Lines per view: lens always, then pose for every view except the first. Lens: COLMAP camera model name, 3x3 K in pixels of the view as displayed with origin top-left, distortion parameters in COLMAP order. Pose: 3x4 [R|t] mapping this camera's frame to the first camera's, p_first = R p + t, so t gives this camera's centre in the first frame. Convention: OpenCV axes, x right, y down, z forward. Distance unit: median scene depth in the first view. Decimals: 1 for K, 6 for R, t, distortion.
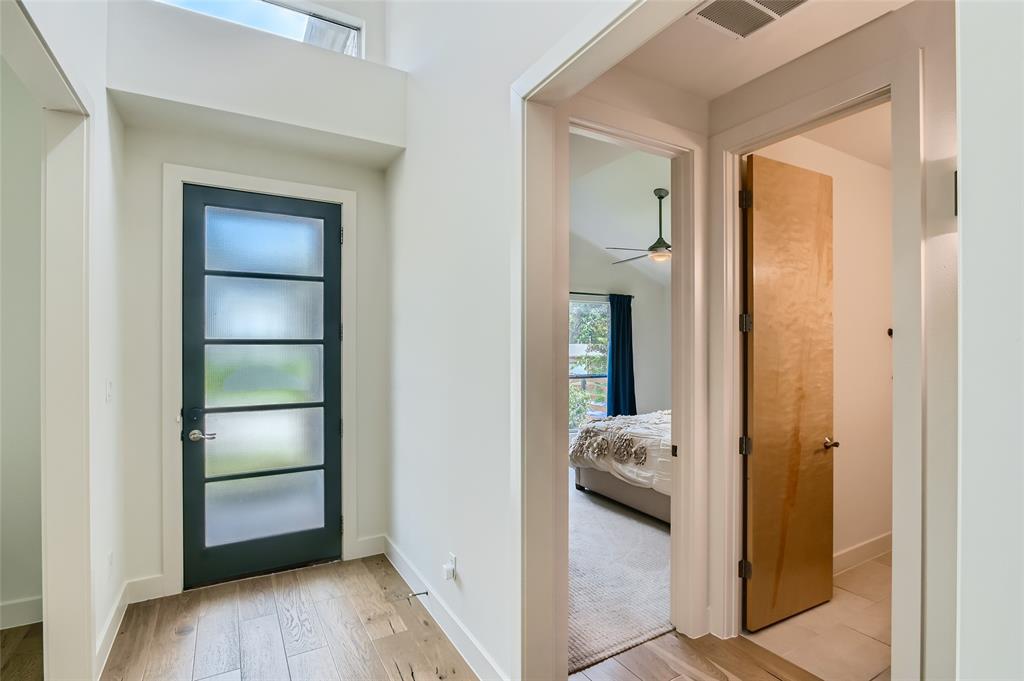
lens RADIAL K [[488.6, 0, 510.8], [0, 488.6, 345.5], [0, 0, 1]] dist [-0.007909, 0.000866]
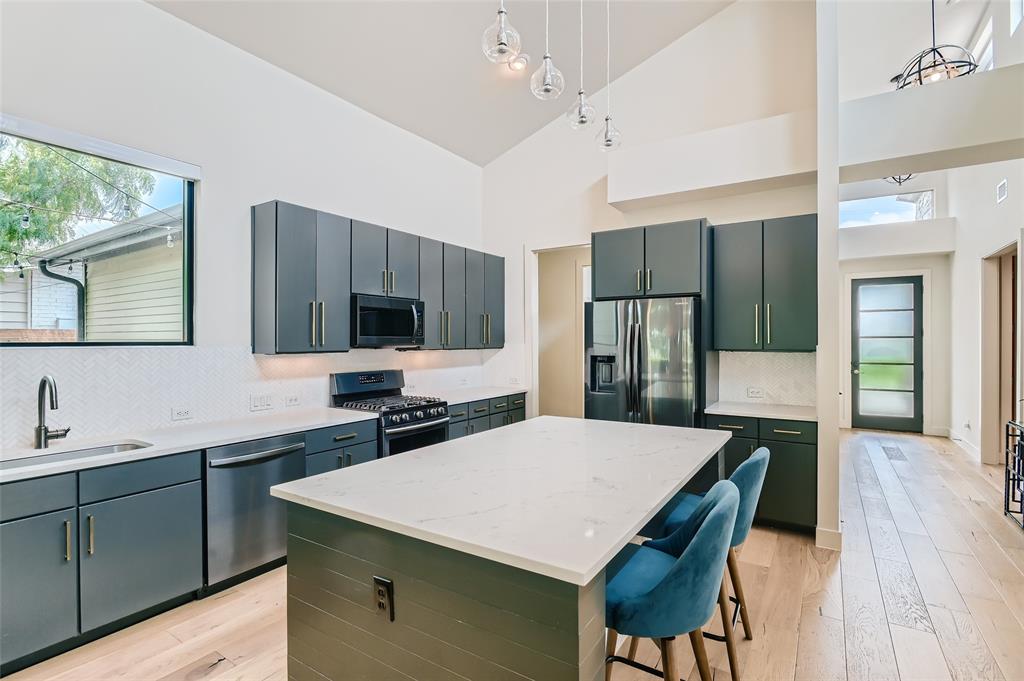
lens RADIAL K [[488.6, 0, 514.8], [0, 488.6, 339.4], [0, 0, 1]] dist [-0.007909, 0.000866]
pose [[0.458564, -0.000126, -0.888661, 0.790189], [0.002558, 0.999996, 0.001179, -0.003262], [0.888658, -0.002814, 0.458562, -1.716068]]
